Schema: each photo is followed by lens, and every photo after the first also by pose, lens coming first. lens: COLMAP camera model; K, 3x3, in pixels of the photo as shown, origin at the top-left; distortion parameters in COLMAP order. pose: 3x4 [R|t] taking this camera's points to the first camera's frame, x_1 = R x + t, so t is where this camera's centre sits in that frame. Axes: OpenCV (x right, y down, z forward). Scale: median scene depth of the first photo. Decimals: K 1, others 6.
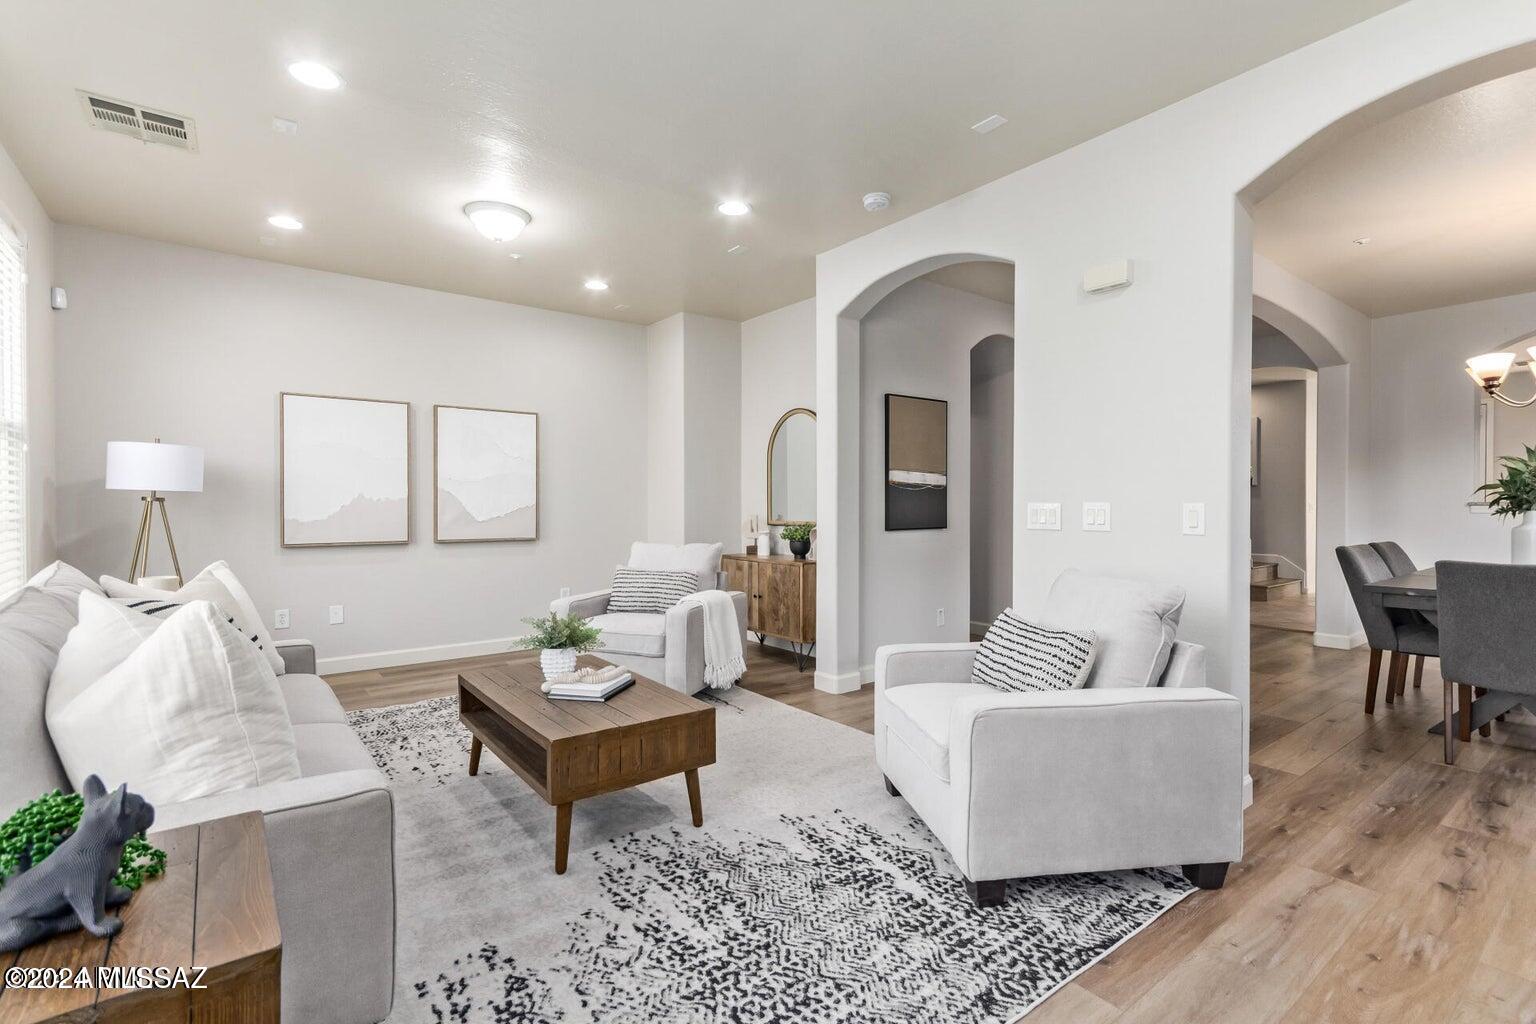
lens RADIAL K [[704.4, 0, 768.0], [0, 704.4, 512.0], [0, 0, 1]] dist [-0.000010, -0.000019]
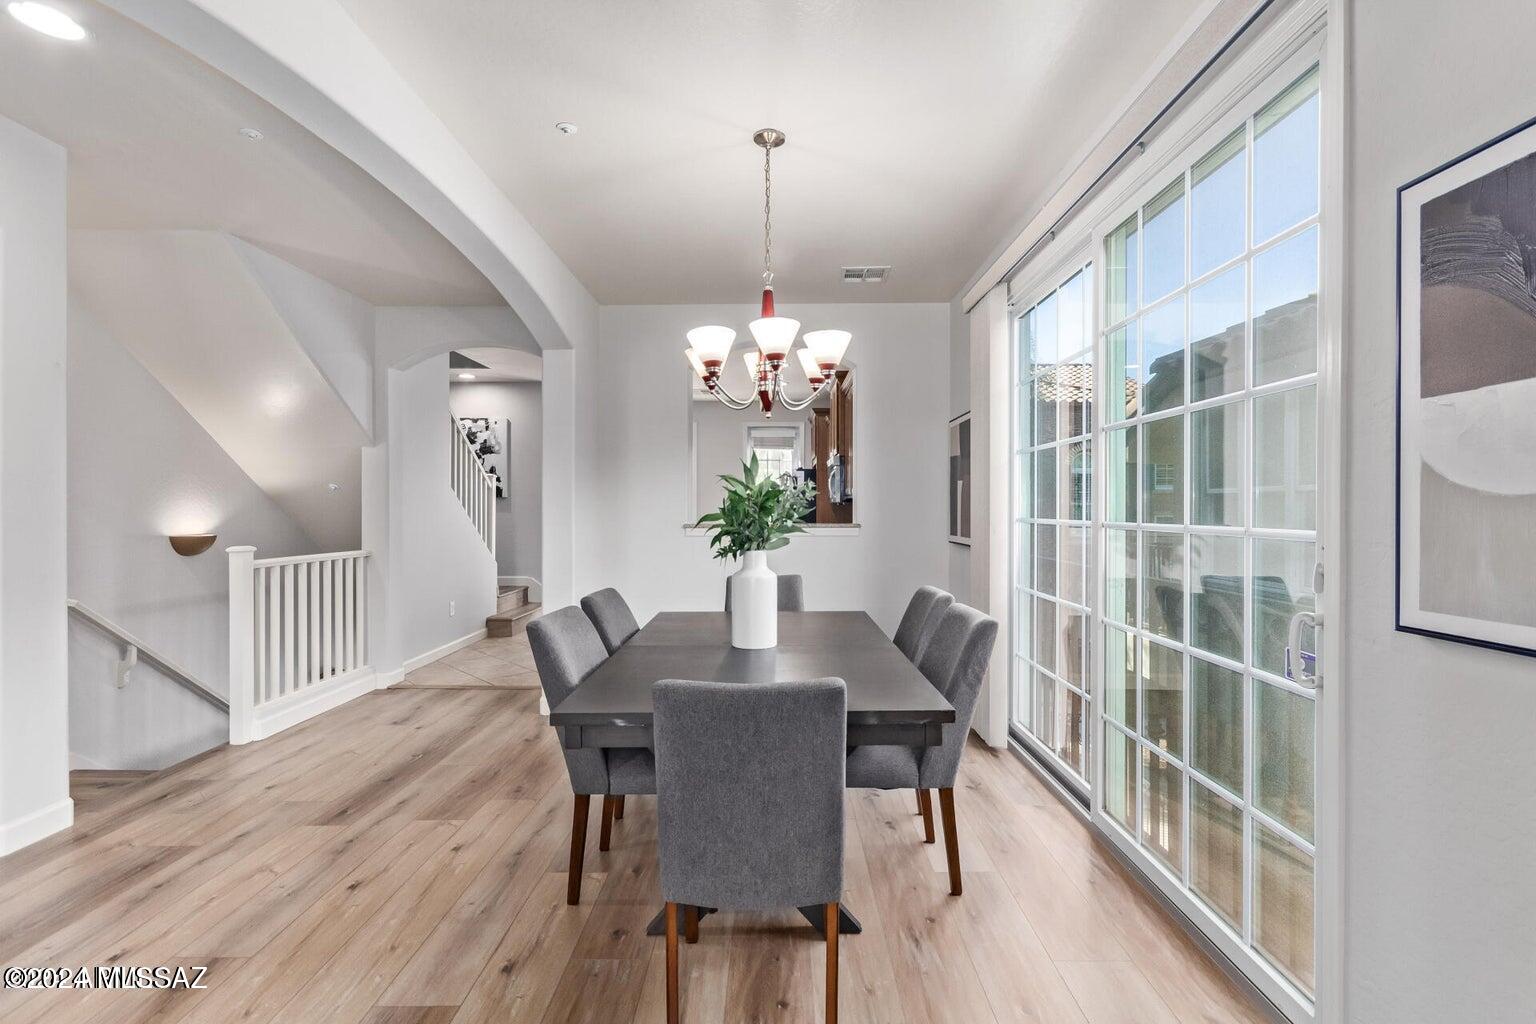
lens RADIAL K [[732.6, 0, 789.5], [0, 732.6, 509.4], [0, 0, 1]] dist [0.011119, -0.000176]
pose [[0.595531, -0.000506, 0.803332, 0.487046], [0.009621, 0.999933, -0.006502, -0.039057], [-0.803275, 0.011601, 0.595495, 0.506002]]
